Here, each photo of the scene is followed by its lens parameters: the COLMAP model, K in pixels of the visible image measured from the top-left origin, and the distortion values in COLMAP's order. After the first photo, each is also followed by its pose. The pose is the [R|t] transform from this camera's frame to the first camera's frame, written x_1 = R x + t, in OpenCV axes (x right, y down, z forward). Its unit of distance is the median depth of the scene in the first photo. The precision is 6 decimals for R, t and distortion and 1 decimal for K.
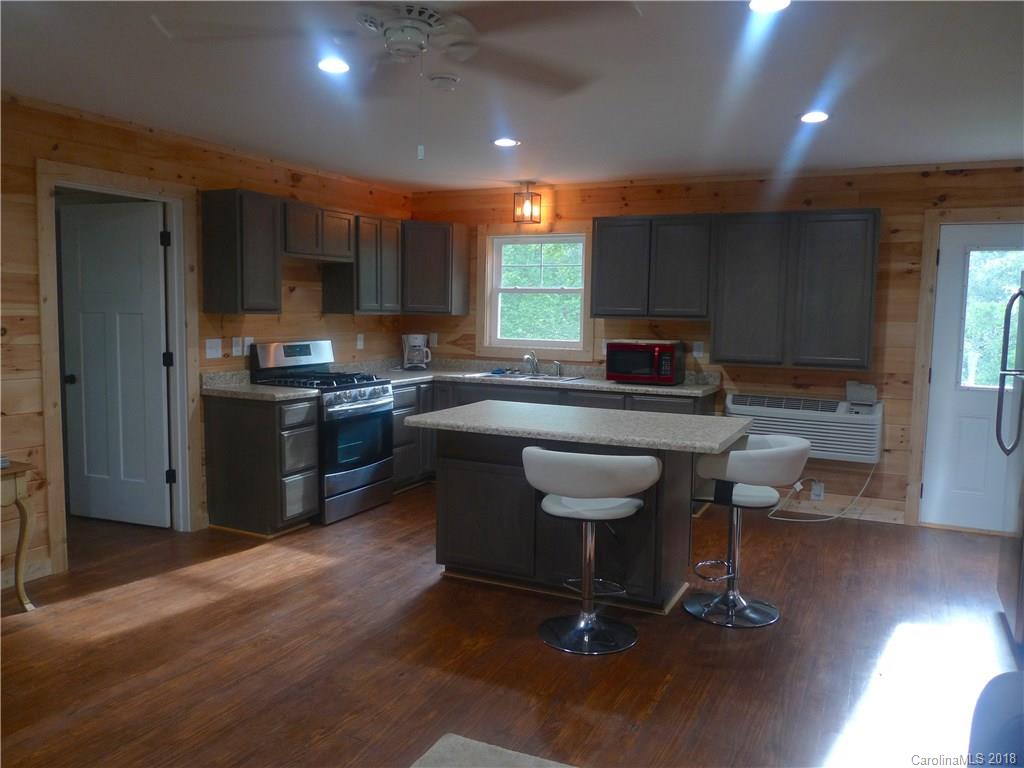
lens RADIAL K [[793.0, 0, 512.0], [0, 793.0, 384.0], [0, 0, 1]] dist [-0.008543, -0.007127]
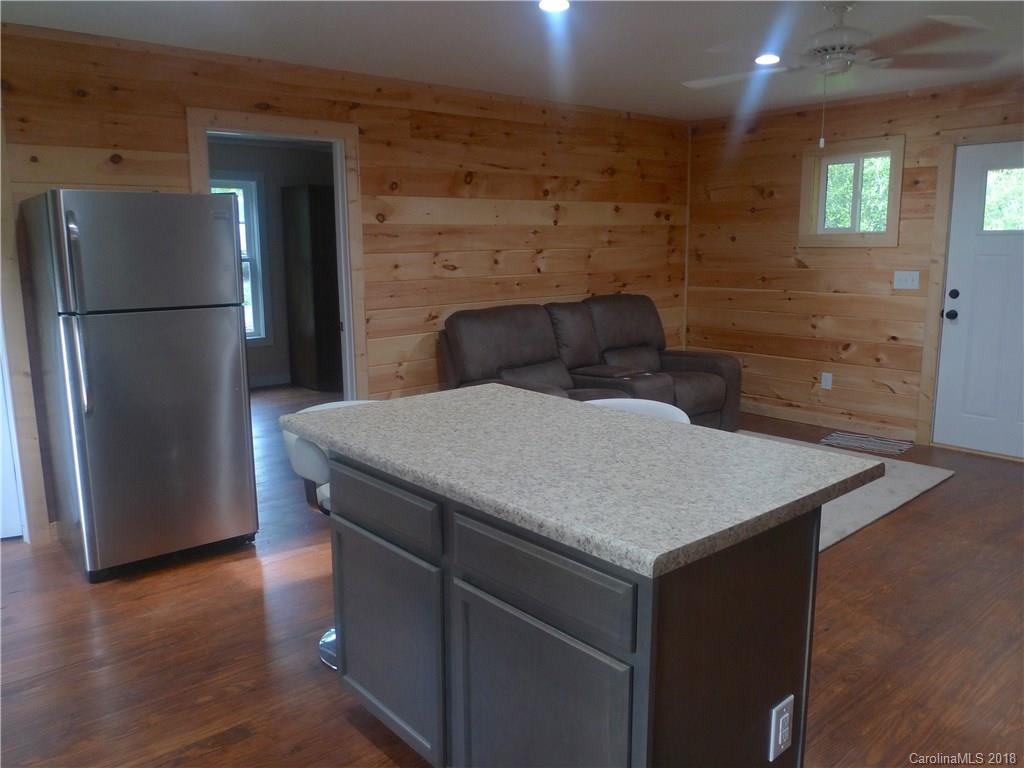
lens RADIAL K [[793.0, 0, 512.0], [0, 793.0, 384.0], [0, 0, 1]] dist [-0.008543, -0.007127]
pose [[-0.917821, -0.084258, 0.387951, -0.141989], [0.026026, 0.962345, 0.270582, -0.190536], [-0.396141, 0.258442, -0.881067, 1.944749]]
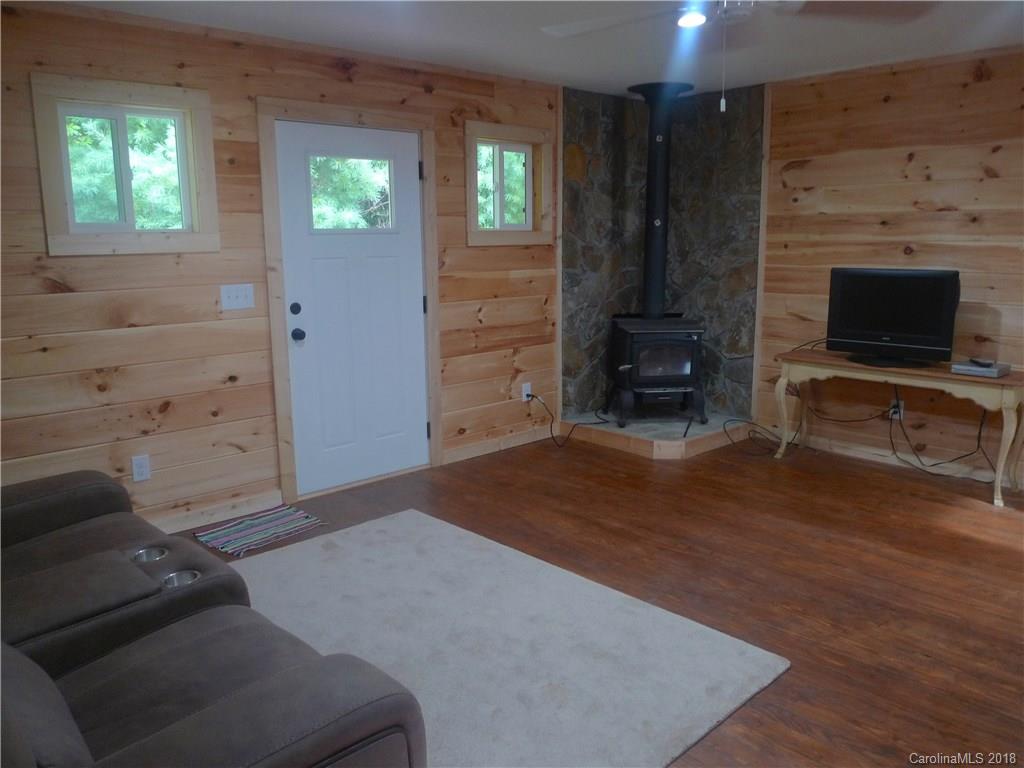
lens RADIAL K [[793.0, 0, 512.0], [0, 793.0, 384.0], [0, 0, 1]] dist [-0.008543, -0.007127]
pose [[-0.366694, 0.153904, -0.917523, 0.802254], [-0.084584, 0.976622, 0.197621, -0.064529], [0.926489, 0.150074, -0.345104, 0.840219]]
